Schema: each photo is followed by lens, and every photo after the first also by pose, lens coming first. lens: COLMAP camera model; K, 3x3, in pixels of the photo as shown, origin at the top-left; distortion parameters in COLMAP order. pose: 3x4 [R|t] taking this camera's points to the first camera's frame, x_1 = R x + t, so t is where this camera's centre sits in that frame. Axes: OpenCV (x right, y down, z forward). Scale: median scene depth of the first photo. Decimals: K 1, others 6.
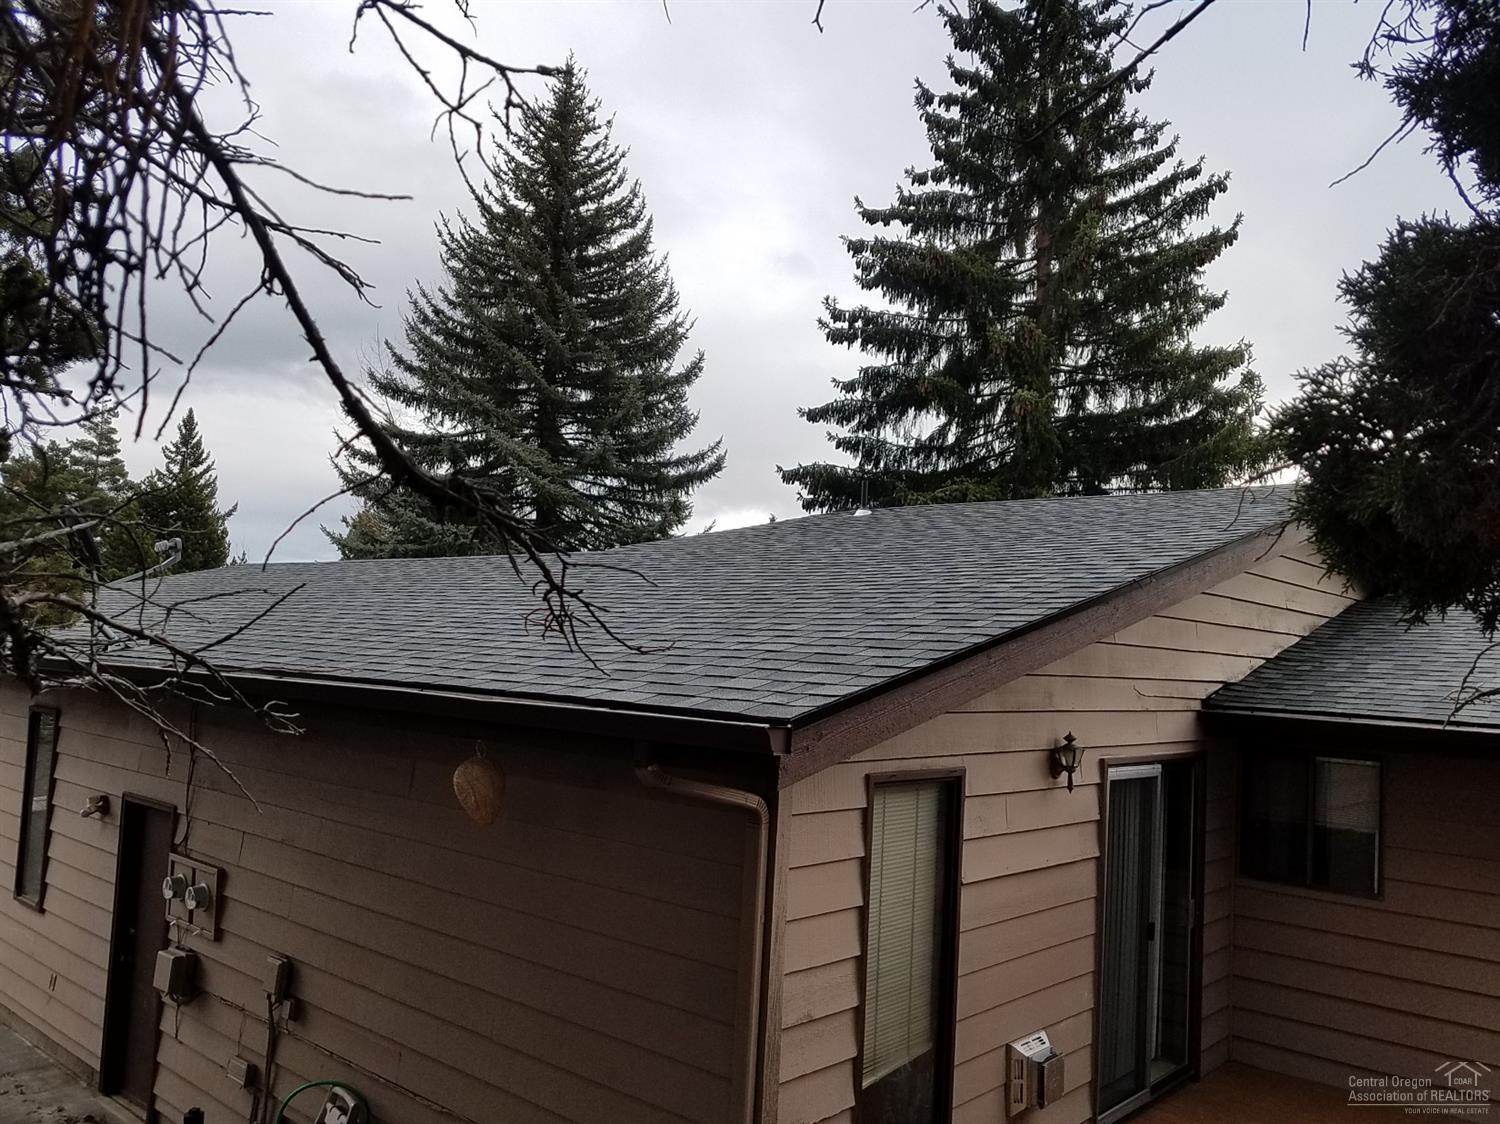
lens RADIAL K [[1164.6, 0, 749.5], [0, 1164.6, 567.2], [0, 0, 1]] dist [0.002209, 0.001318]
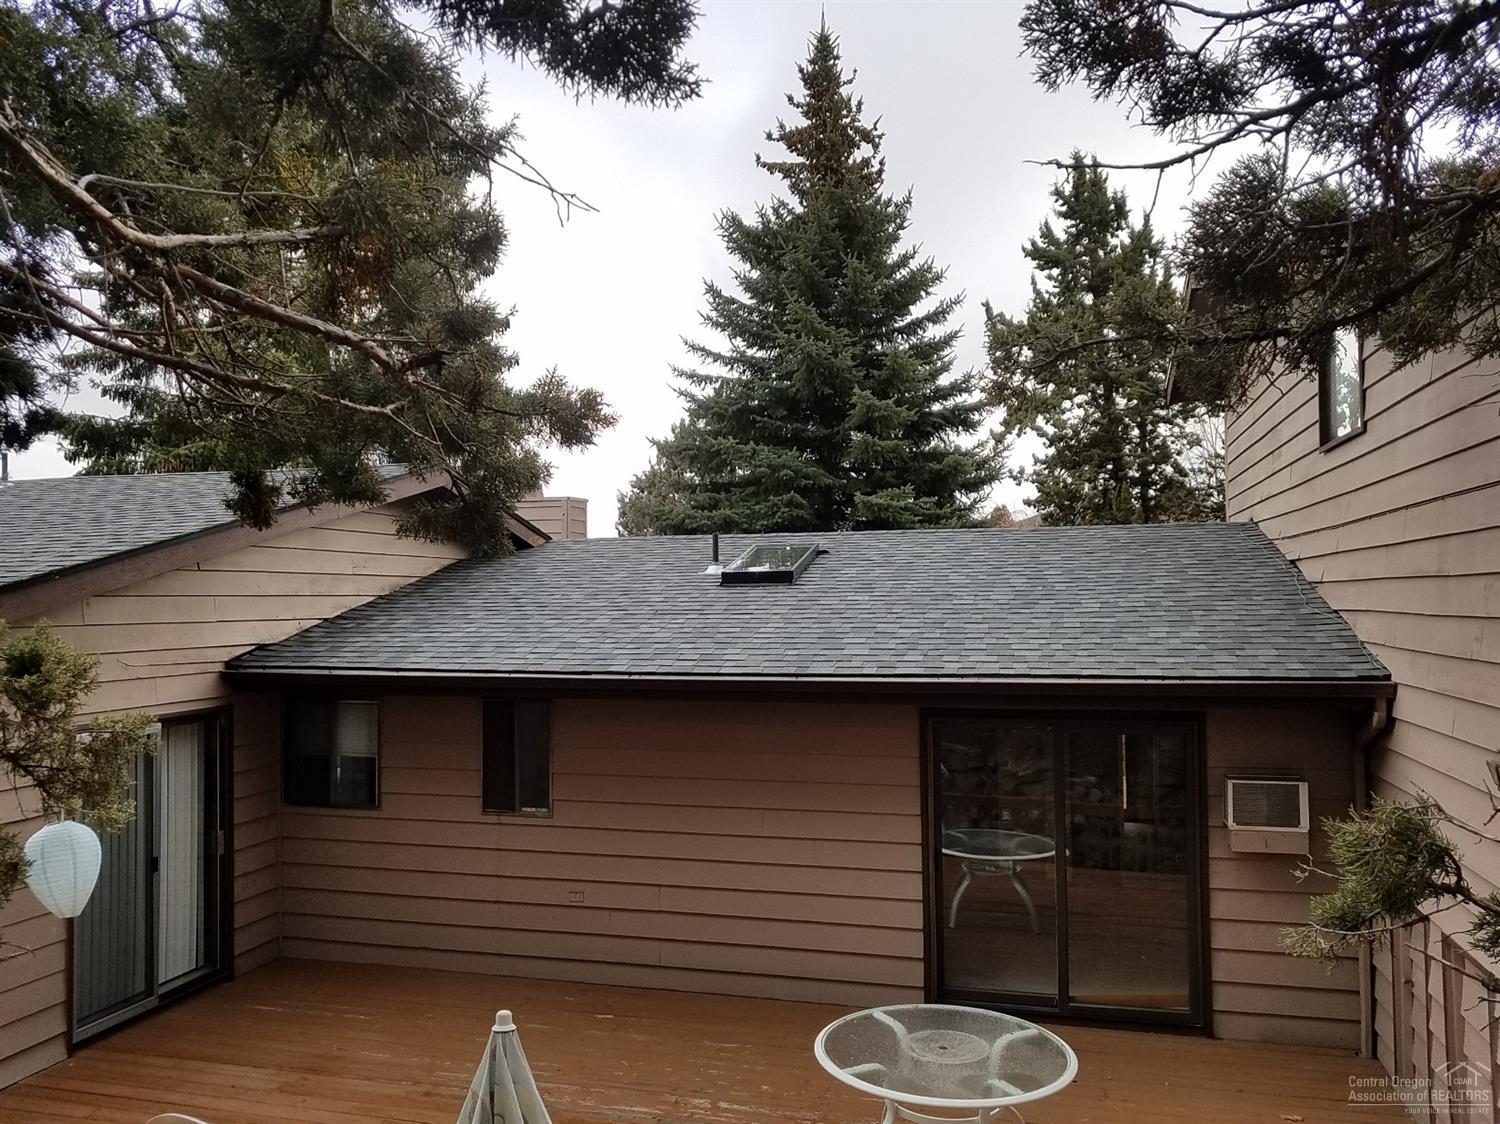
lens RADIAL K [[1164.6, 0, 749.9], [0, 1164.6, 559.7], [0, 0, 1]] dist [0.002209, 0.001318]
pose [[0.890950, -0.039393, 0.452390, 0.281811], [0.014893, 0.998229, 0.057592, -0.041131], [-0.453857, -0.044574, 0.889959, -0.235896]]
